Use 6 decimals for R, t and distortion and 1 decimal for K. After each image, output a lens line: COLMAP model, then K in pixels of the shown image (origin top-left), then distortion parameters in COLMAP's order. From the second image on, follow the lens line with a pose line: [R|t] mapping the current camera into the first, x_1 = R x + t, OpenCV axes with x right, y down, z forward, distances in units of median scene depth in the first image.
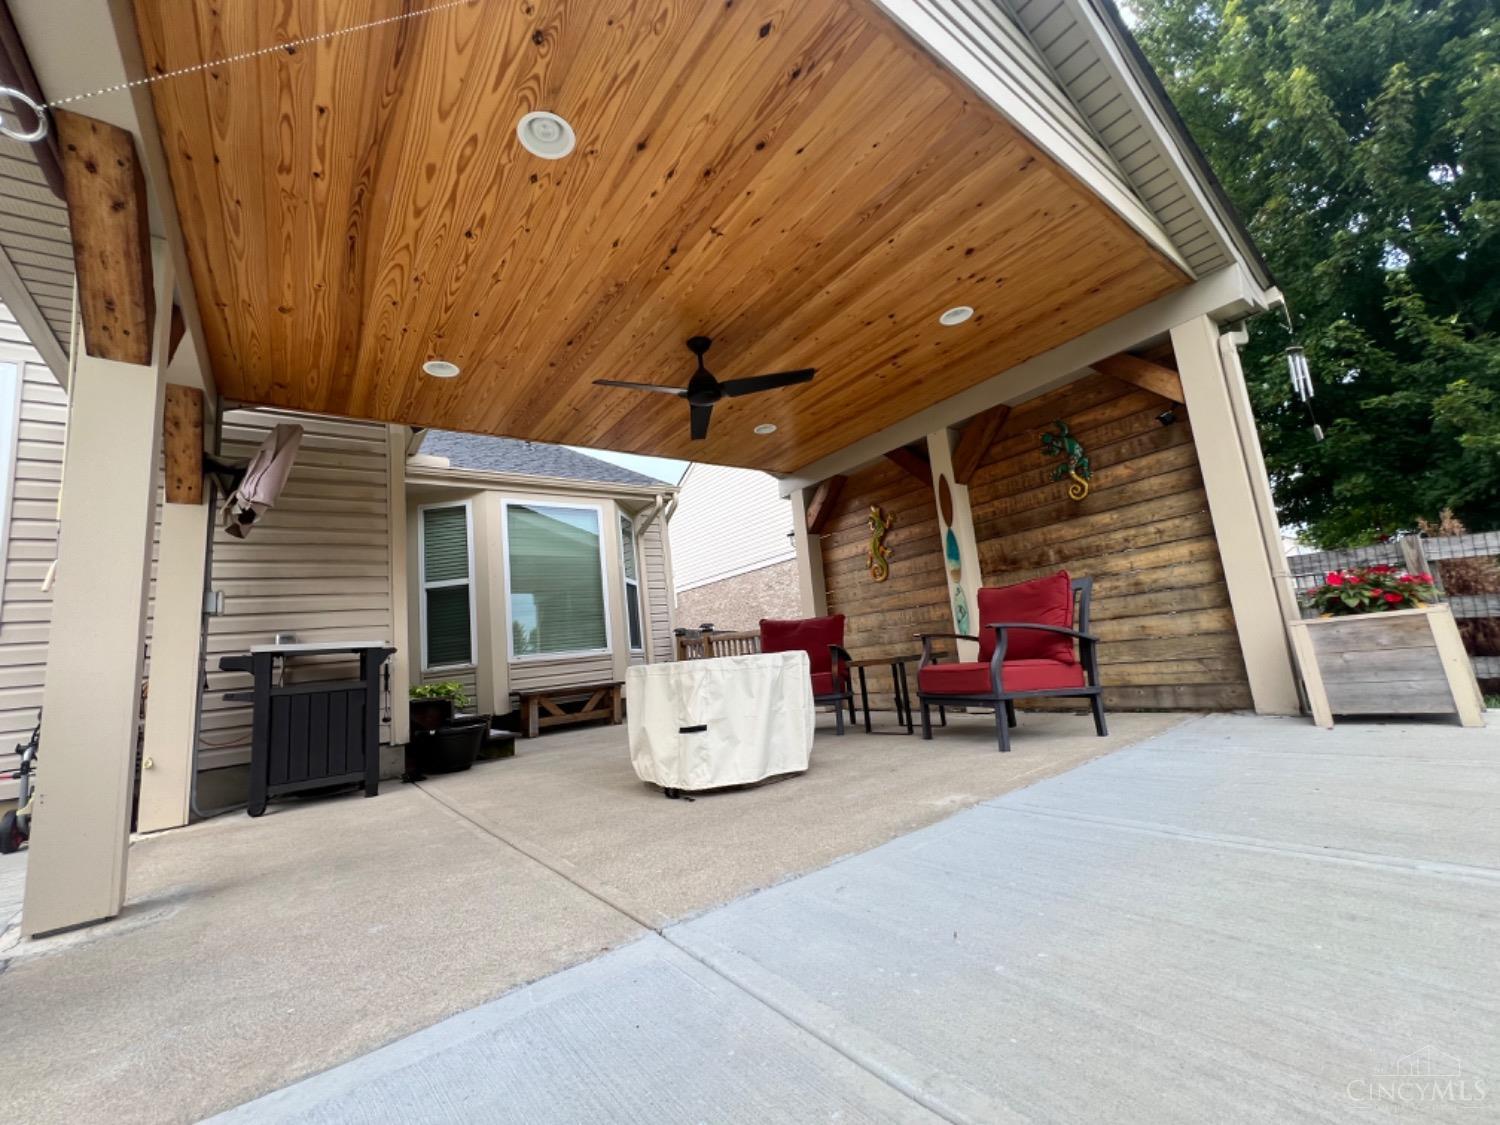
lens RADIAL K [[600.1, 0, 749.5], [0, 600.1, 566.6], [0, 0, 1]] dist [-0.002237, 0.000249]
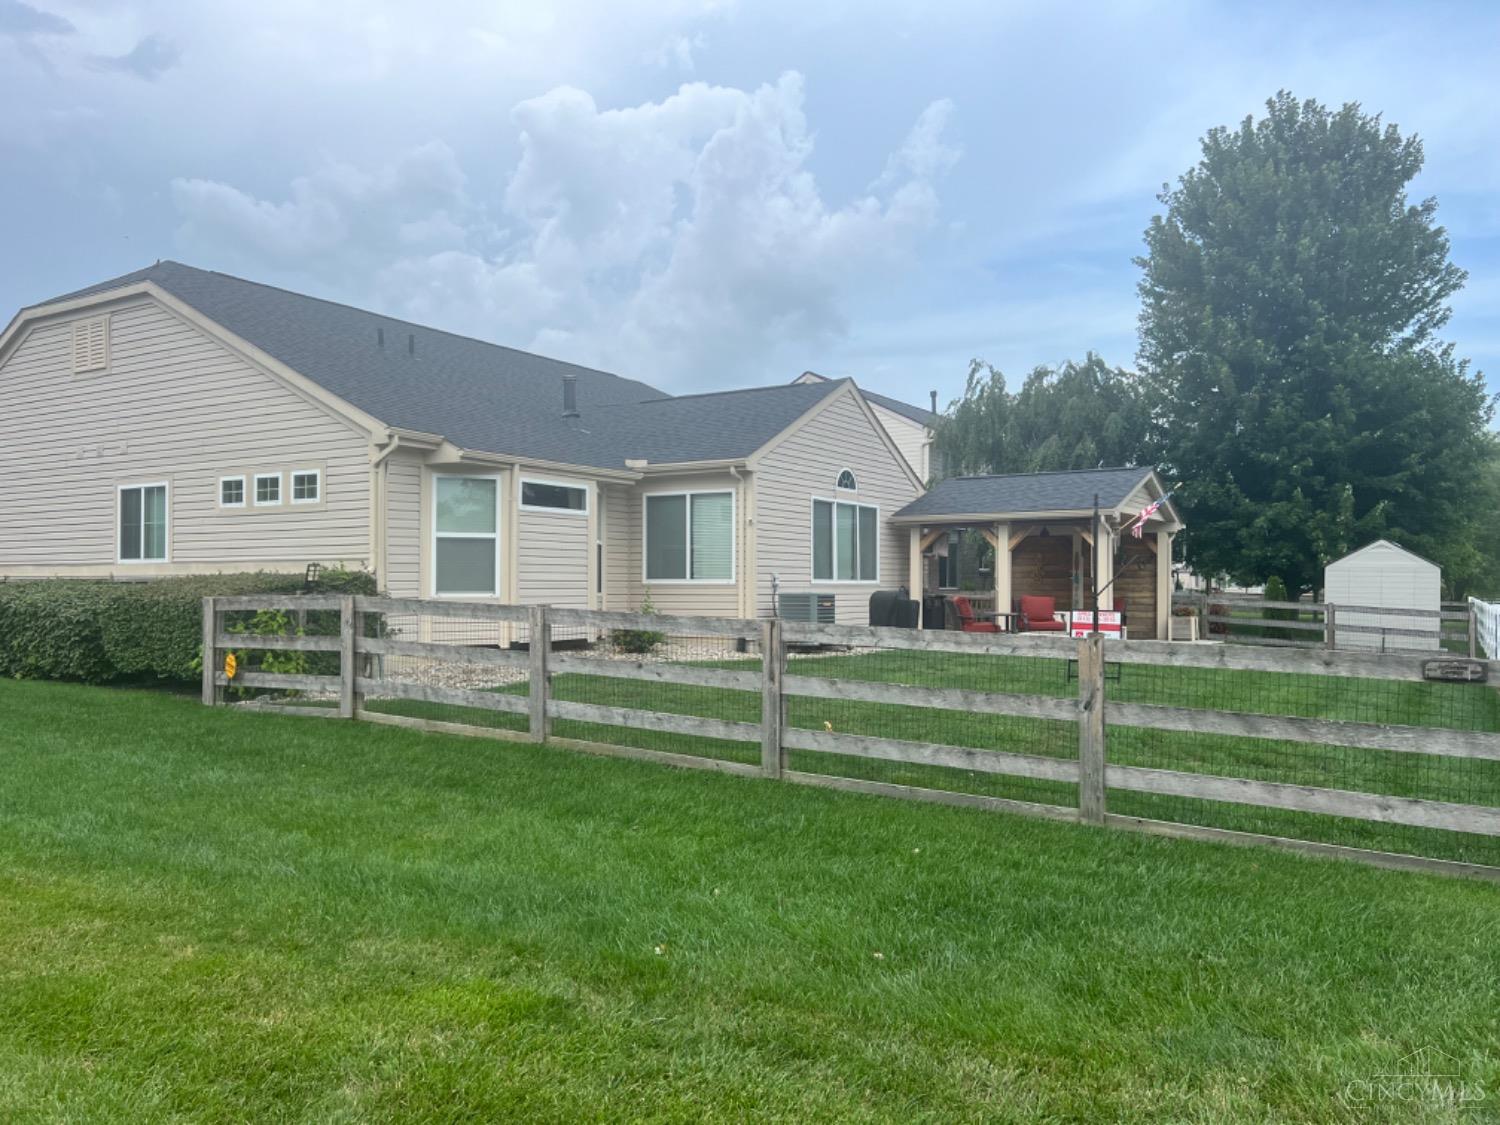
lens RADIAL K [[1152.2, 0, 714.0], [0, 1152.2, 565.3], [0, 0, 1]] dist [0.050301, -0.001169]
pose [[0.934983, 0.115312, 0.335426, -3.820076], [-0.152620, 0.984449, 0.086988, -0.383663], [-0.320179, -0.132525, 0.938042, -4.383291]]
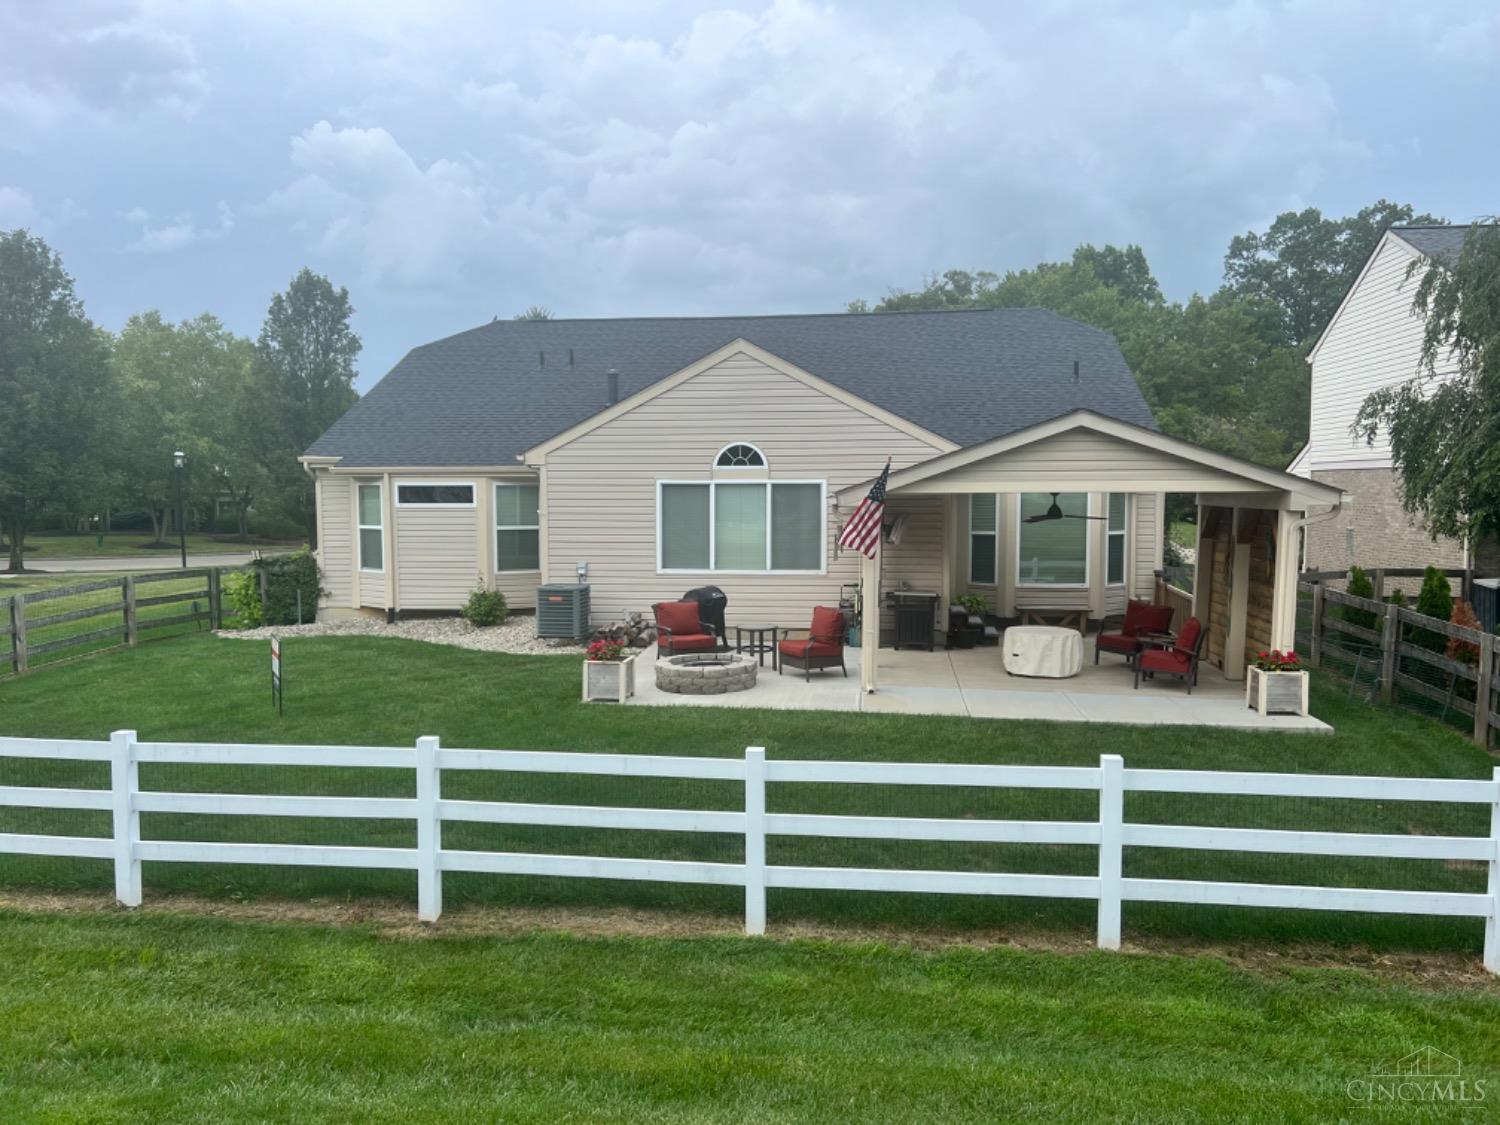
lens RADIAL K [[1152.2, 0, 714.0], [0, 1152.2, 565.3], [0, 0, 1]] dist [0.050301, -0.001169]
pose [[0.693876, 0.156310, -0.702925, 2.026850], [0.038369, 0.966744, 0.252851, -1.194027], [0.719071, -0.202418, 0.664803, -2.729009]]
